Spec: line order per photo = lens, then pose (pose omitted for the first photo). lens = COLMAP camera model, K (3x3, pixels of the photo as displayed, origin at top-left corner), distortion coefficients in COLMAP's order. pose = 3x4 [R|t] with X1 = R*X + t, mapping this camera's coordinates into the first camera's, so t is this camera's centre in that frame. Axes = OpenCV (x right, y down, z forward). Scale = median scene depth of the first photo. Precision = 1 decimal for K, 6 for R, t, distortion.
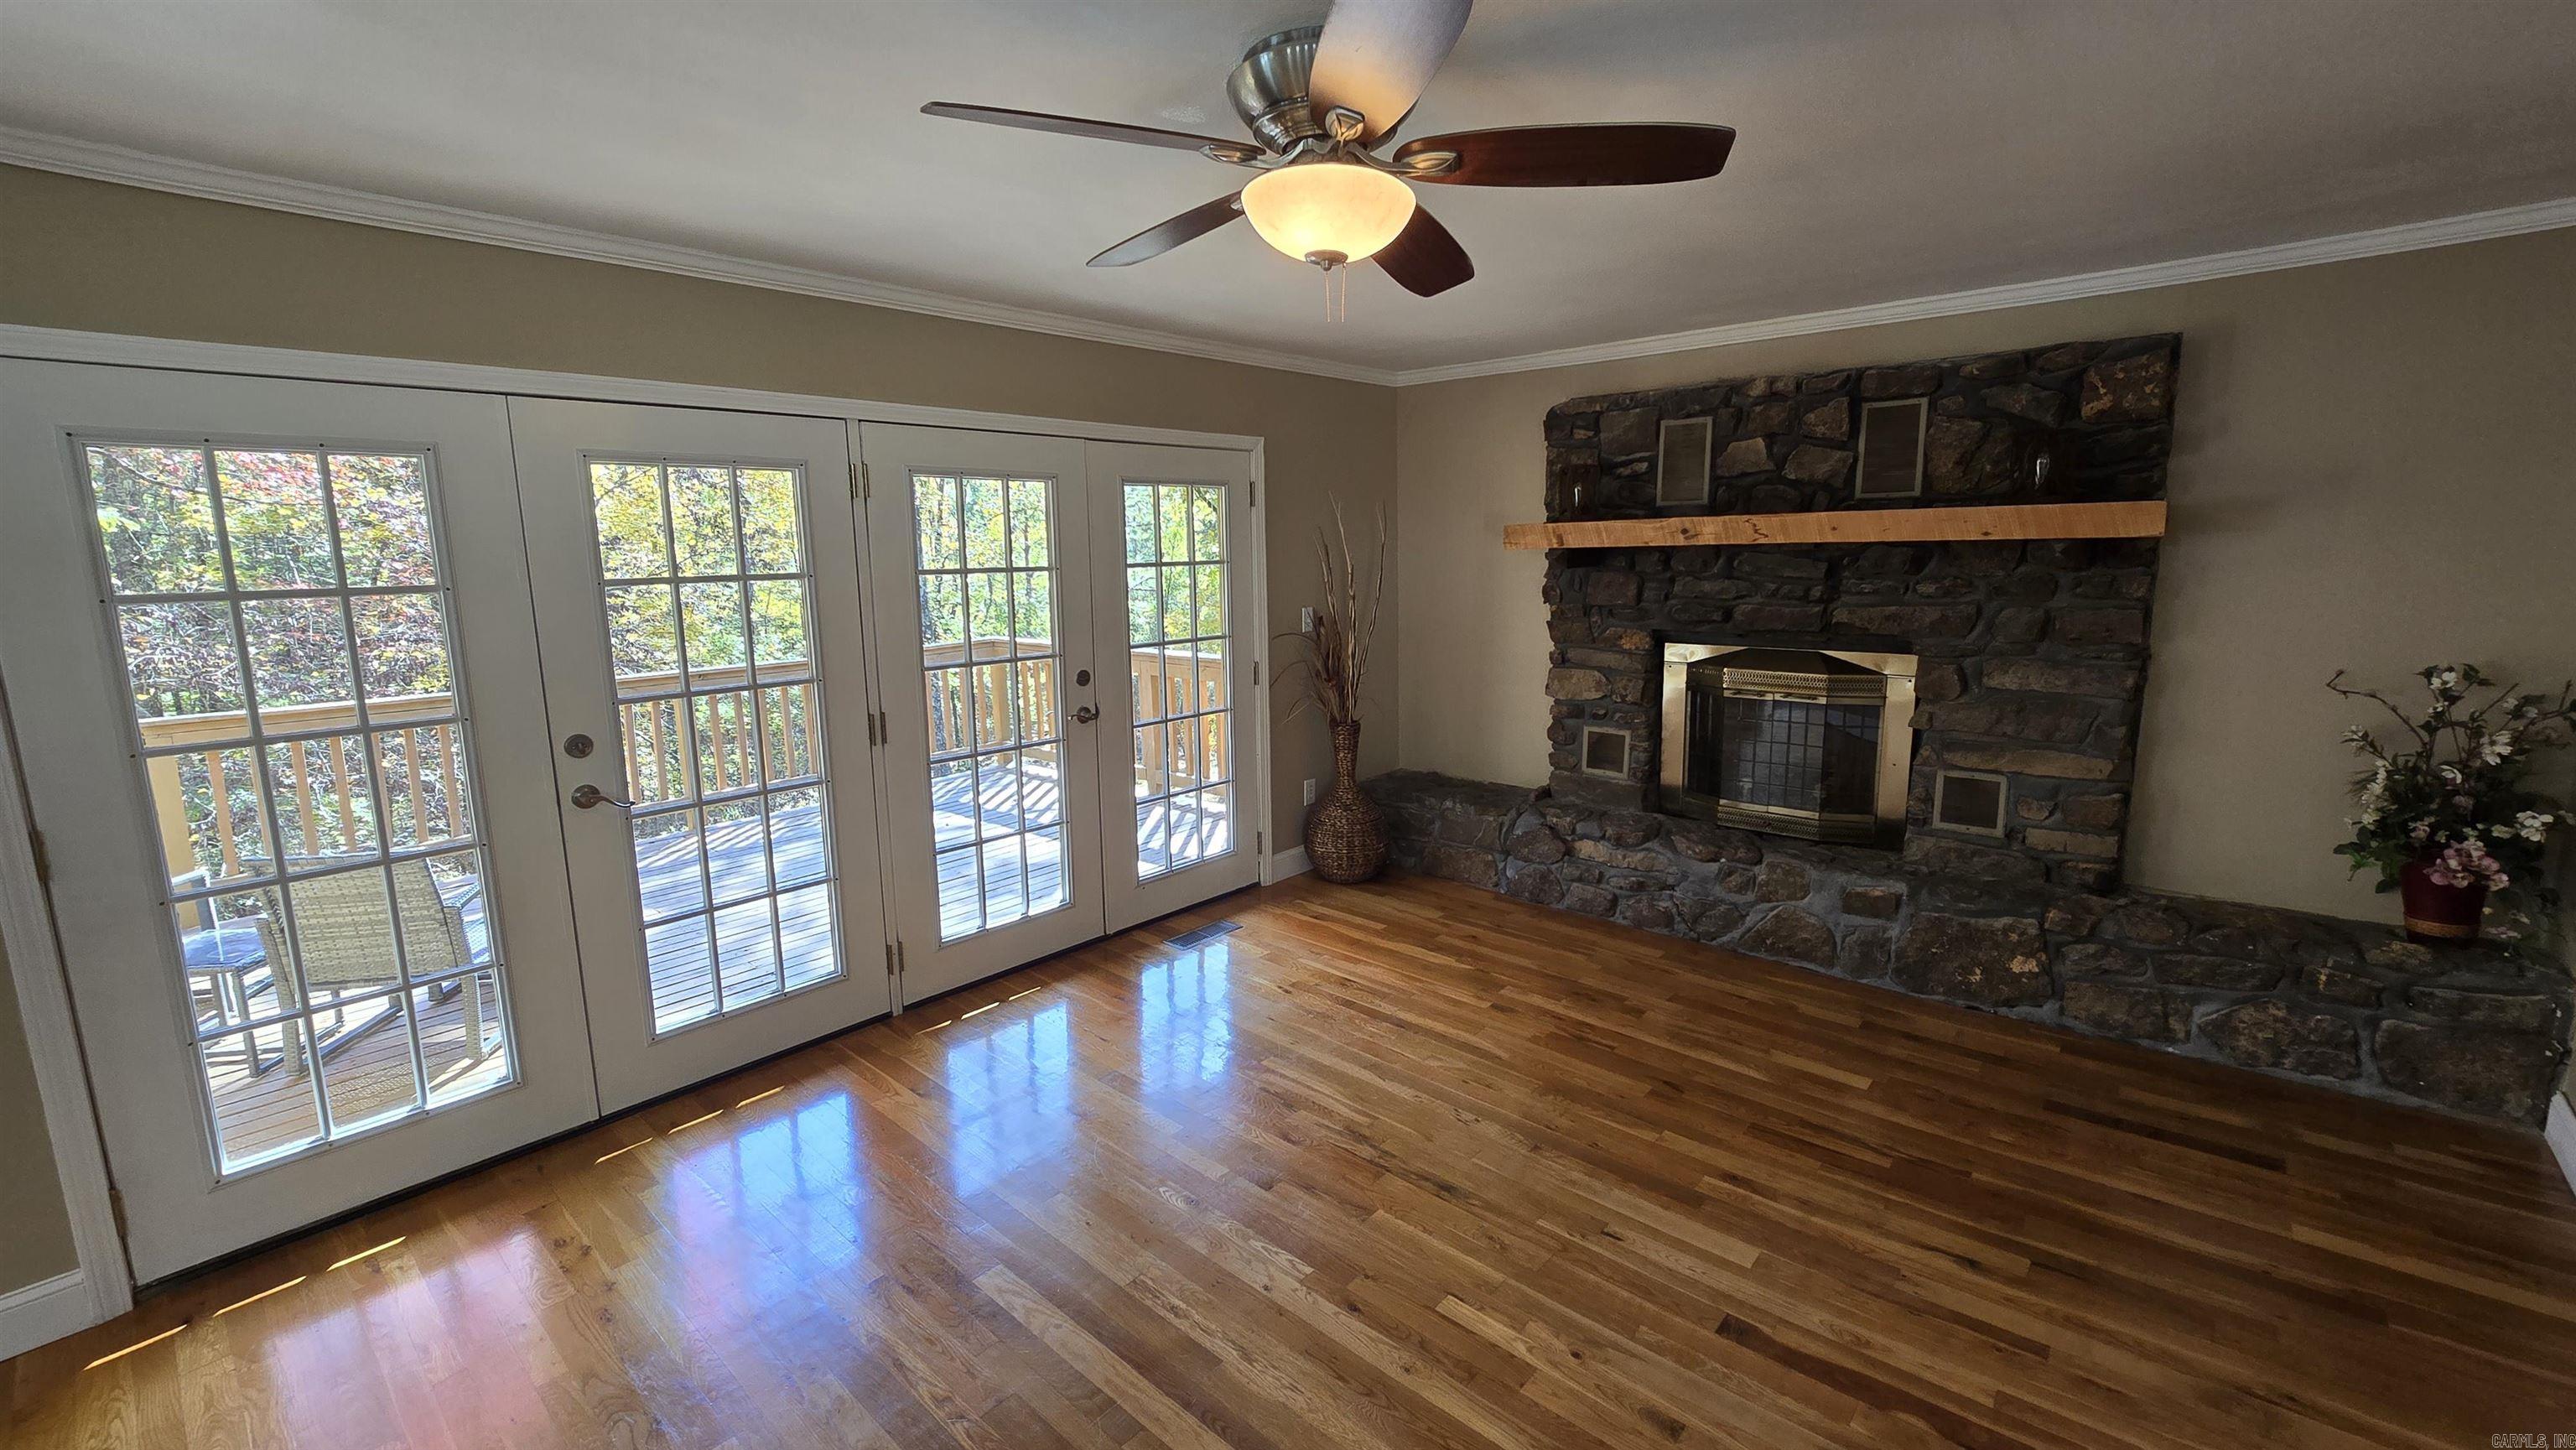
lens RADIAL K [[1050.4, 0, 1289.9], [0, 1050.4, 714.3], [0, 0, 1]] dist [-0.002977, -0.000523]
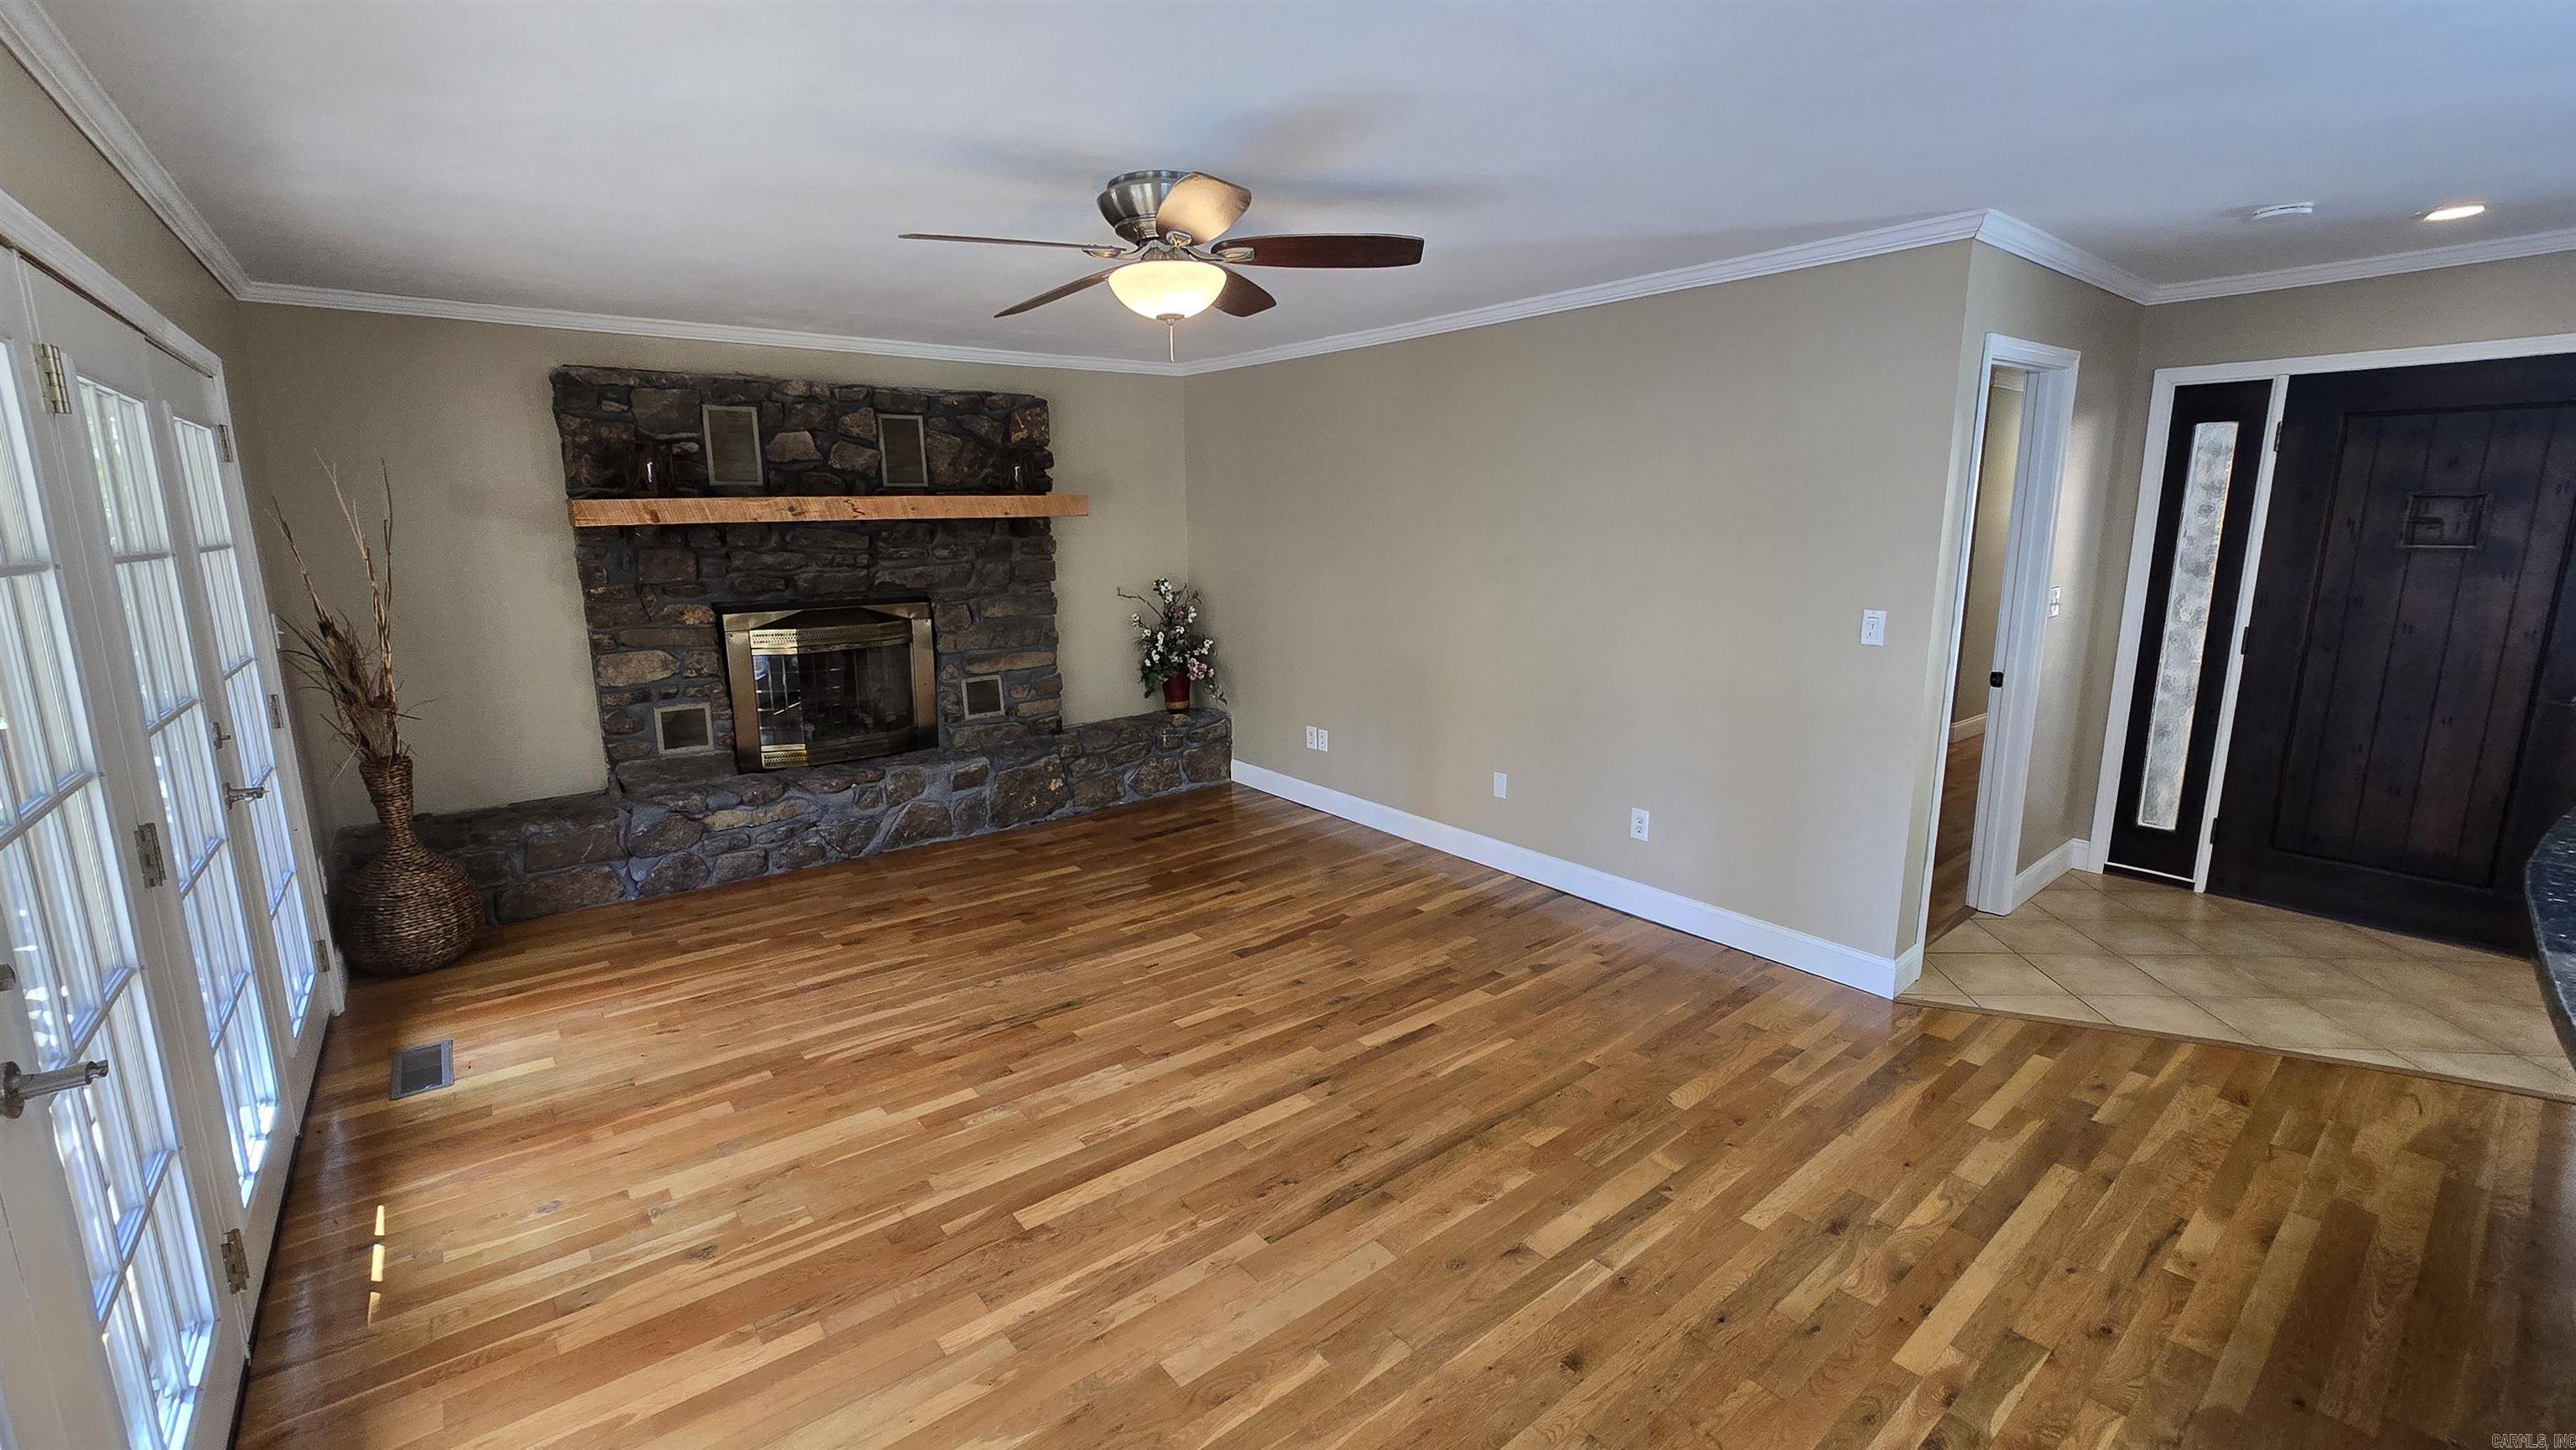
lens RADIAL K [[1050.4, 0, 1293.8], [0, 1050.4, 715.4], [0, 0, 1]] dist [-0.002977, -0.000523]
pose [[0.169684, -0.173229, 0.970154, -0.690026], [0.163947, 0.975674, 0.145540, -0.033086], [-0.971766, 0.134358, 0.193956, 0.284611]]
